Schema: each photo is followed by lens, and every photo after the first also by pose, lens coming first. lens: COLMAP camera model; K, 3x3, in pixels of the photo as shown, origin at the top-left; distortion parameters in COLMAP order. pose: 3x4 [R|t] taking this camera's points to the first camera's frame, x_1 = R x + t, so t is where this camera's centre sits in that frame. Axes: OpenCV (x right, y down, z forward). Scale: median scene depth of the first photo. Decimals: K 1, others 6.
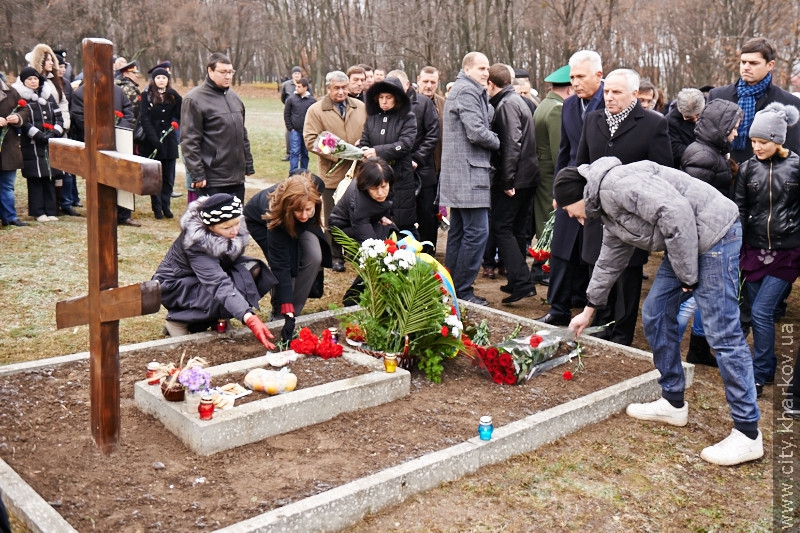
lens RADIAL K [[830.6, 0, 399.8], [0, 830.6, 252.4], [0, 0, 1]] dist [0.034526, 0.017468]
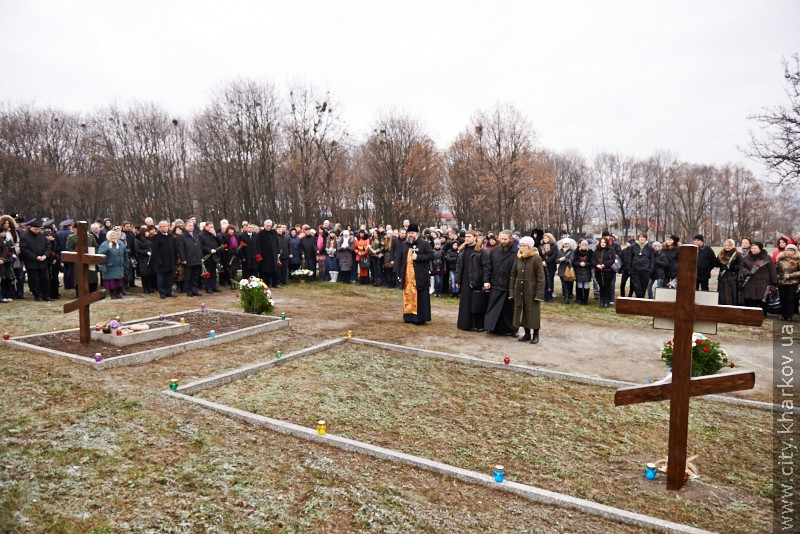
lens RADIAL K [[612.6, 0, 400.0], [0, 612.6, 267.0], [0, 0, 1]] dist [0.004047, -0.000365]
pose [[0.959402, -0.052579, 0.277097, 0.158639], [0.085948, 0.990243, -0.109685, 0.281344], [-0.268627, 0.129048, 0.954561, -1.523476]]
